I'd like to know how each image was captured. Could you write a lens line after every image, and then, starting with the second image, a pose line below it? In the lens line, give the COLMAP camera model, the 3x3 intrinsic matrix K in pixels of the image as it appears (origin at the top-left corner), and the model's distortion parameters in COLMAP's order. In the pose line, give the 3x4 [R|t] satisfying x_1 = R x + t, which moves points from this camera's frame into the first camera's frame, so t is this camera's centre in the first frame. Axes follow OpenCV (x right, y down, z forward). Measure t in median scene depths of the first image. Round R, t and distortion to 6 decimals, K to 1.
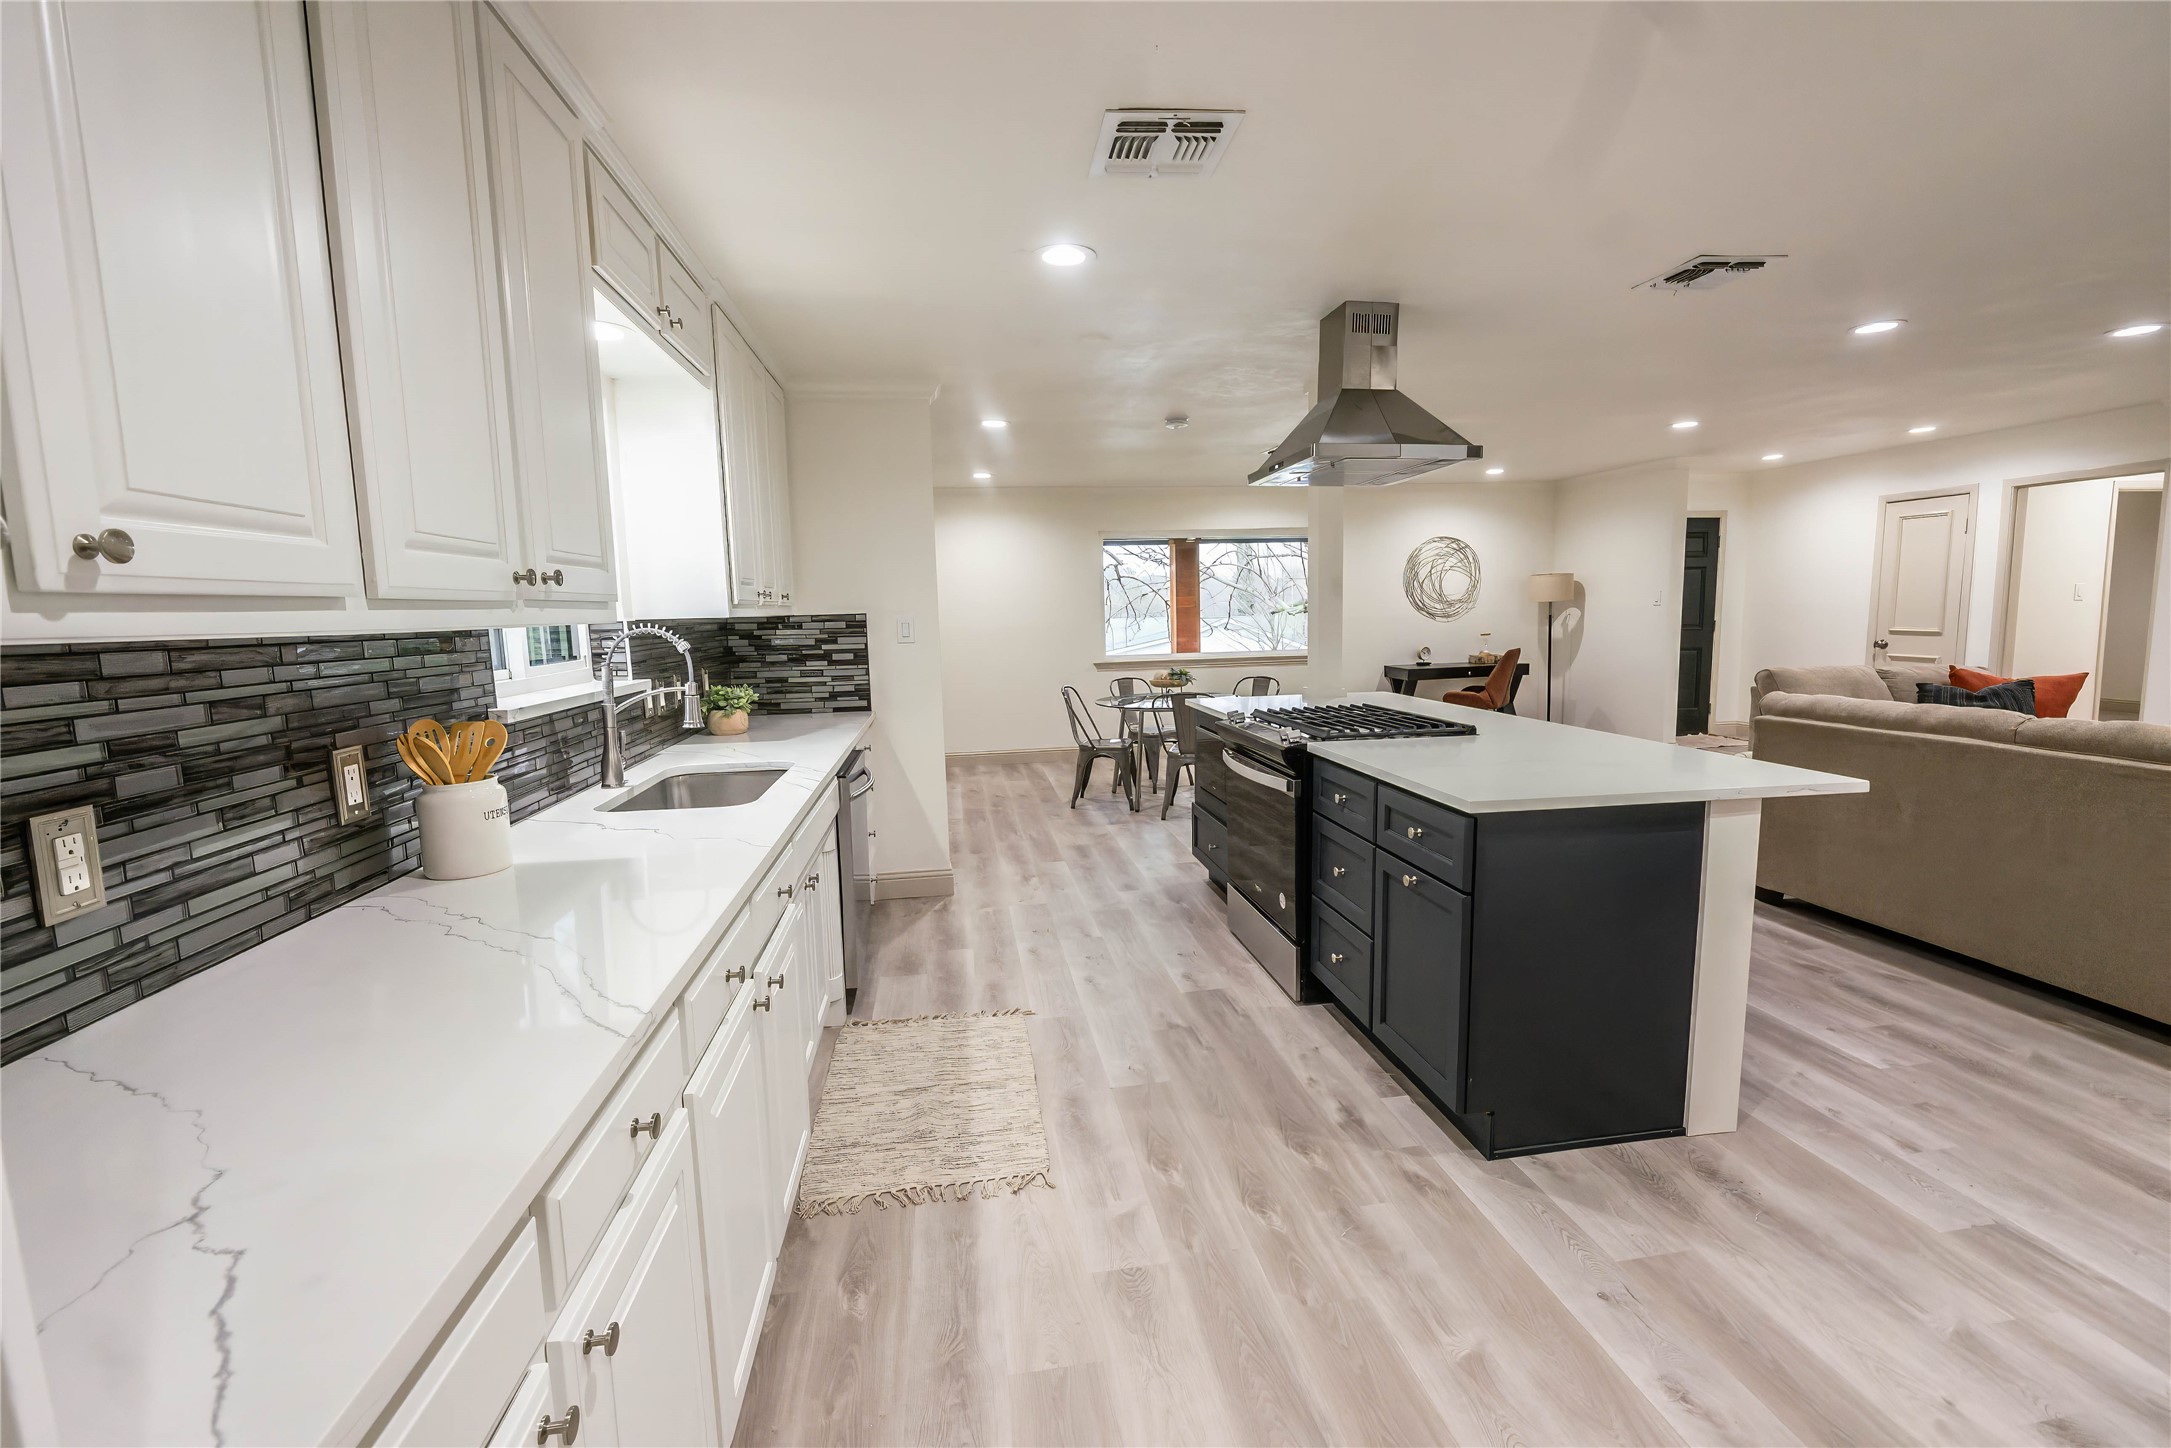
lens RADIAL K [[904.0, 0, 1082.7], [0, 904.0, 718.4], [0, 0, 1]] dist [-0.009664, 0.000407]
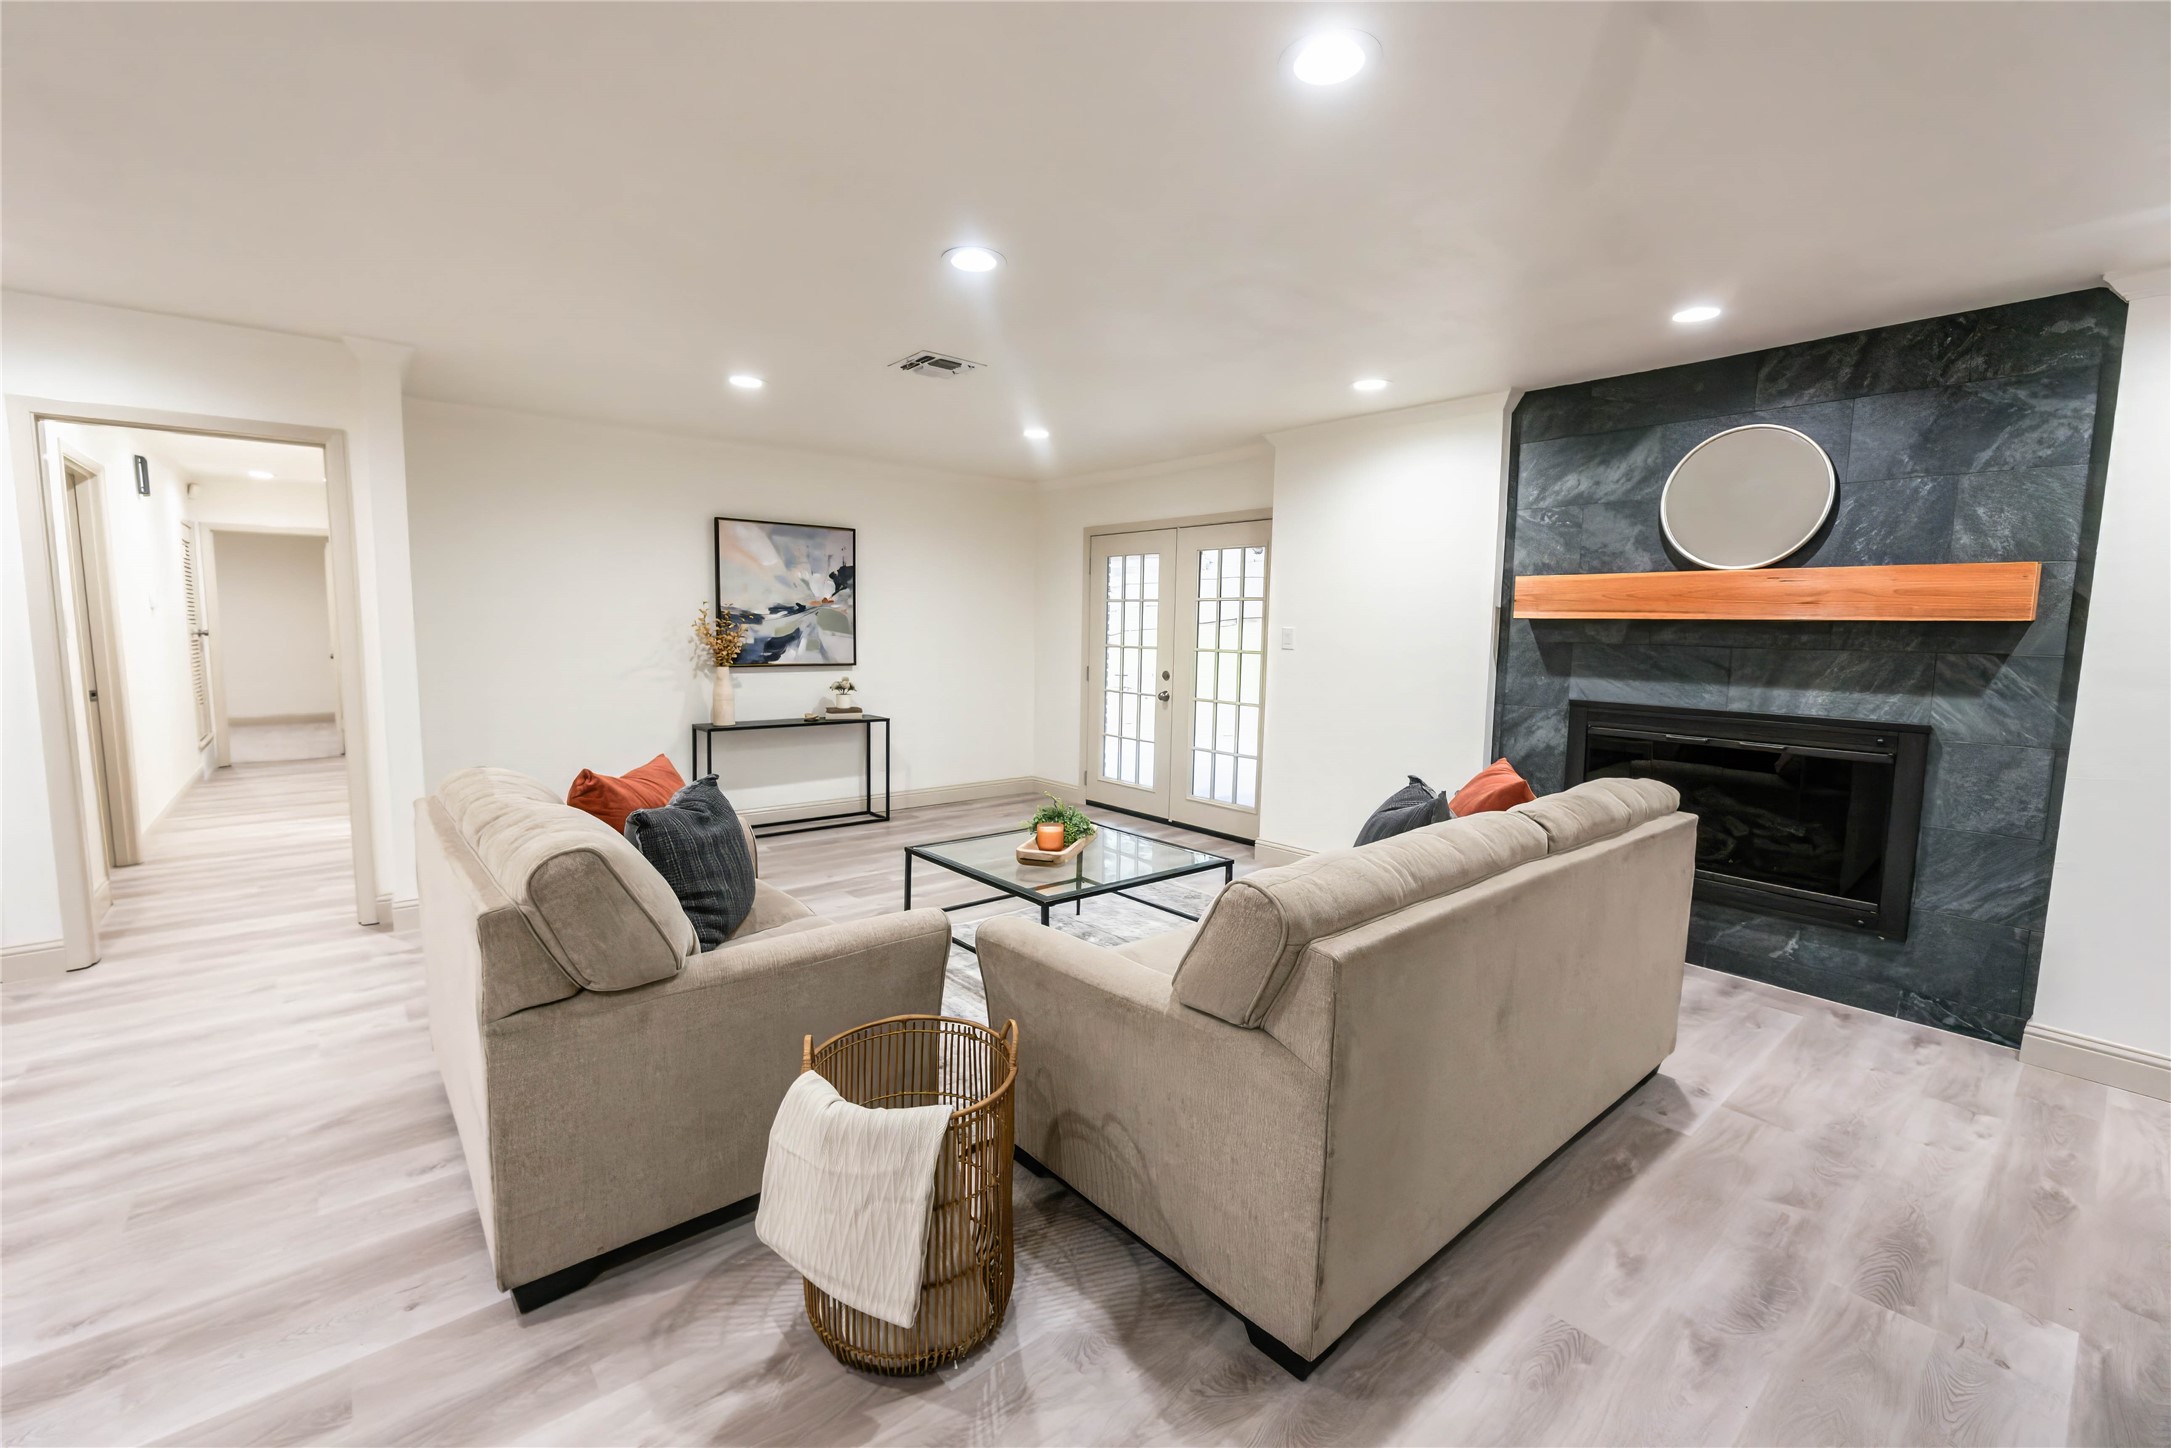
lens RADIAL K [[910.0, 0, 1075.3], [0, 910.0, 716.1], [0, 0, 1]] dist [-0.003221, -0.000294]
pose [[-0.519397, -0.068697, 0.851768, 0.436662], [0.102285, 0.984599, 0.141782, -0.152508], [-0.848390, 0.160764, -0.504371, 1.155039]]
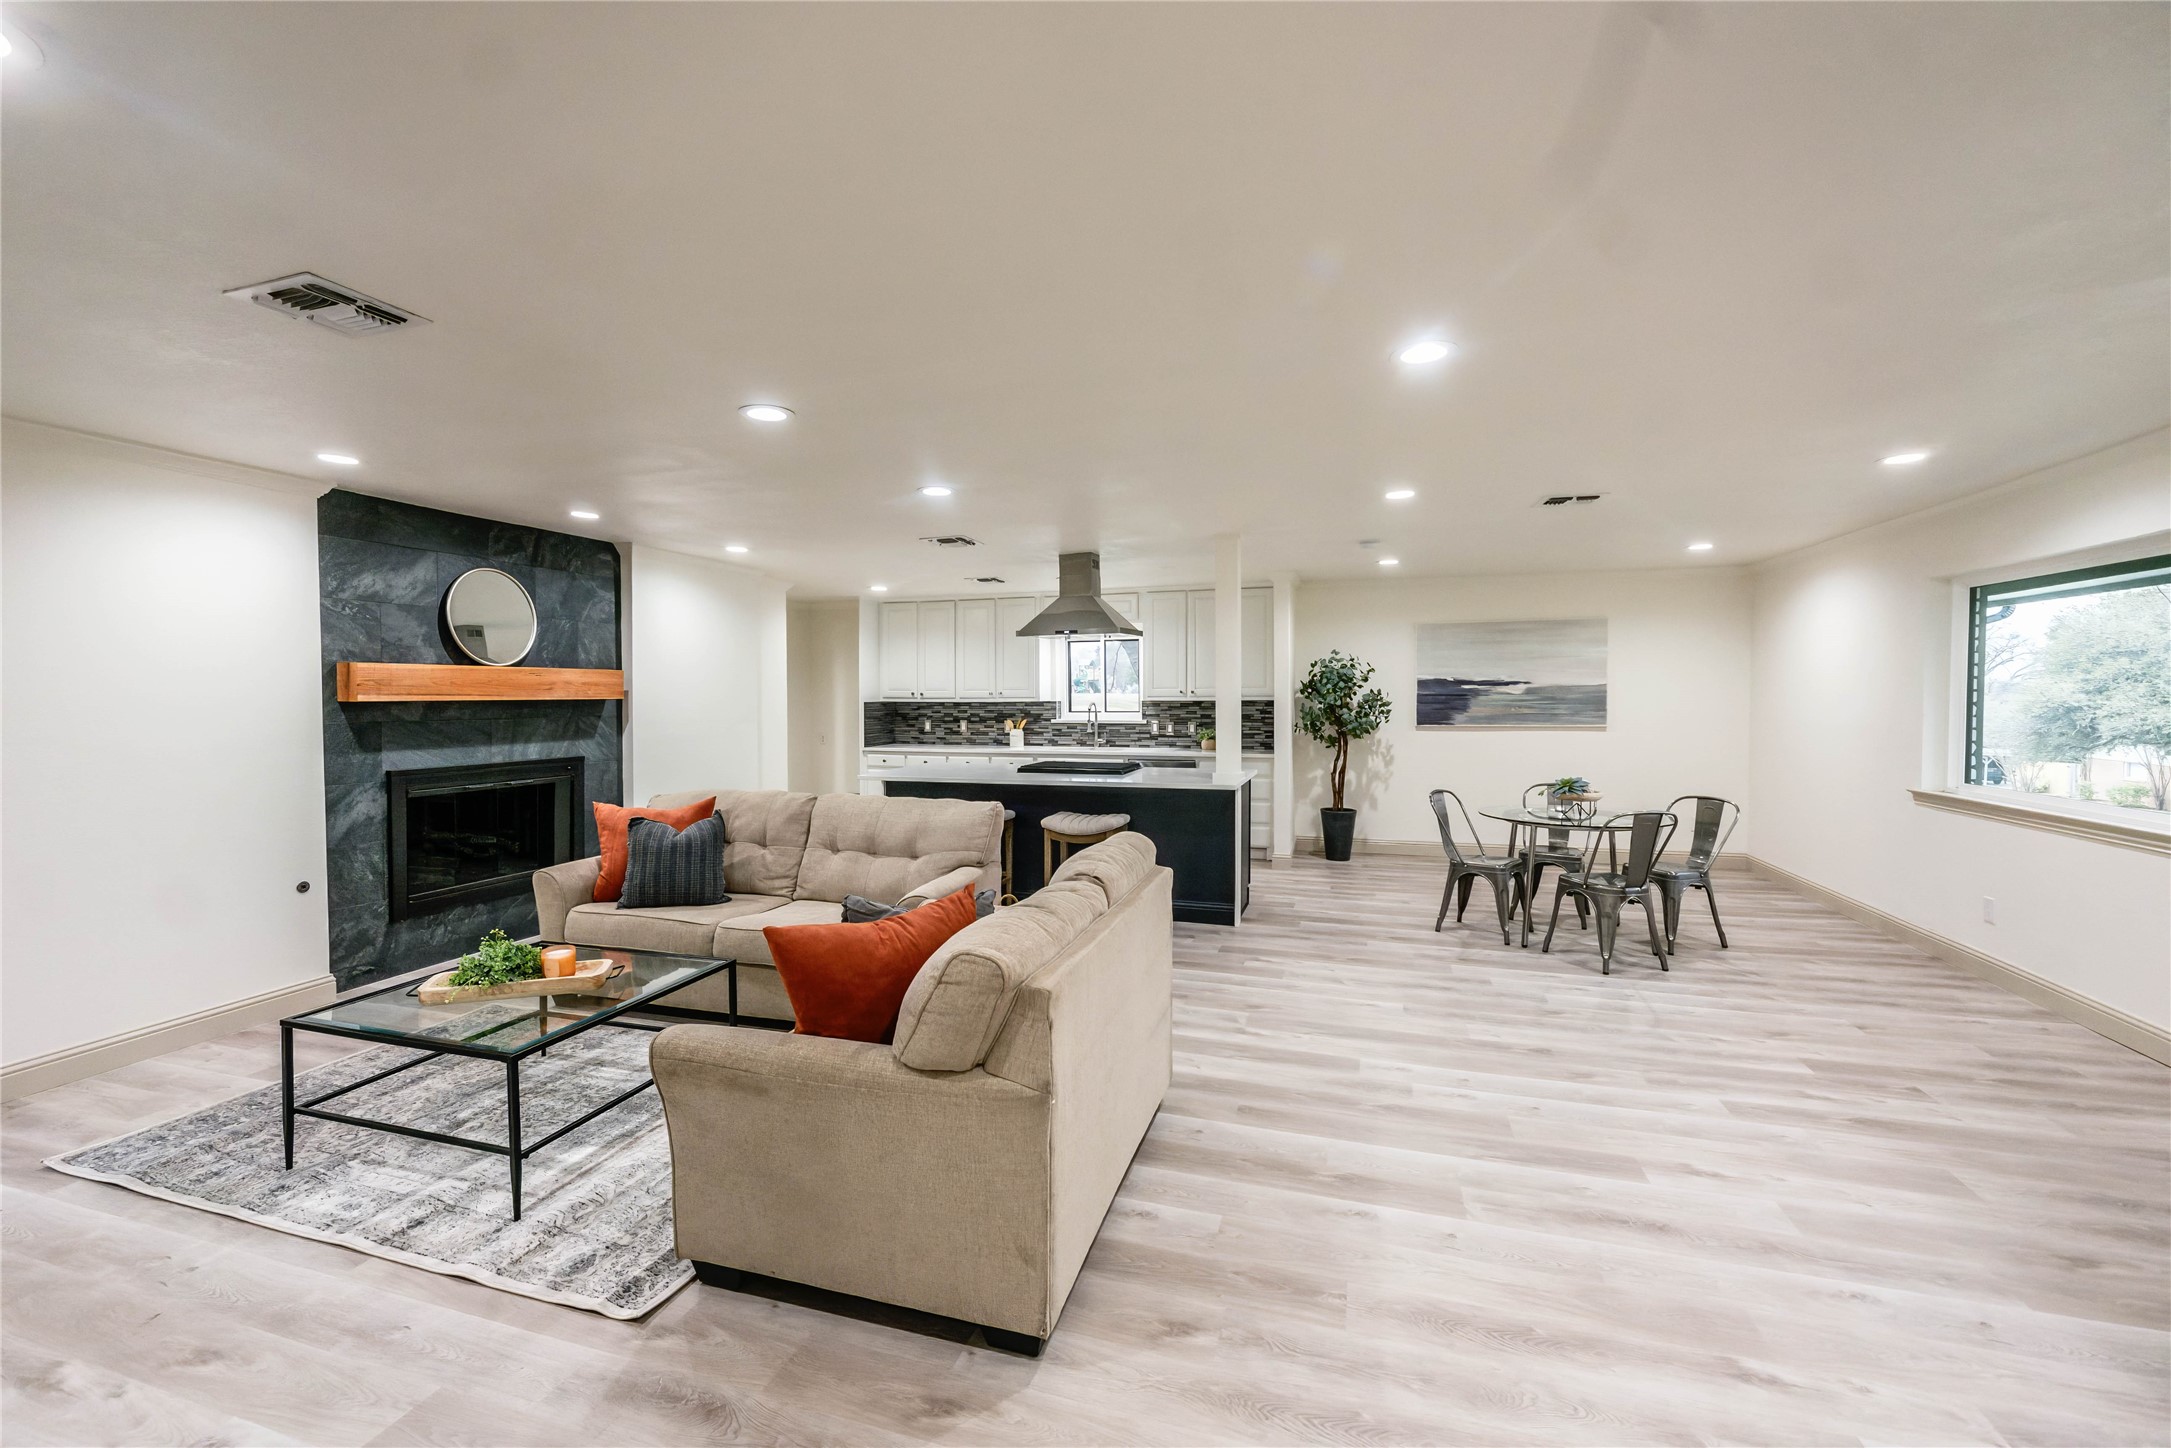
lens RADIAL K [[904.0, 0, 1082.7], [0, 904.0, 718.4], [0, 0, 1]] dist [-0.009664, 0.000407]
pose [[-0.432828, 0.052790, -0.899929, 1.563161], [-0.093831, 0.990223, 0.103215, -0.231334], [0.896580, 0.129116, -0.423643, 1.416112]]
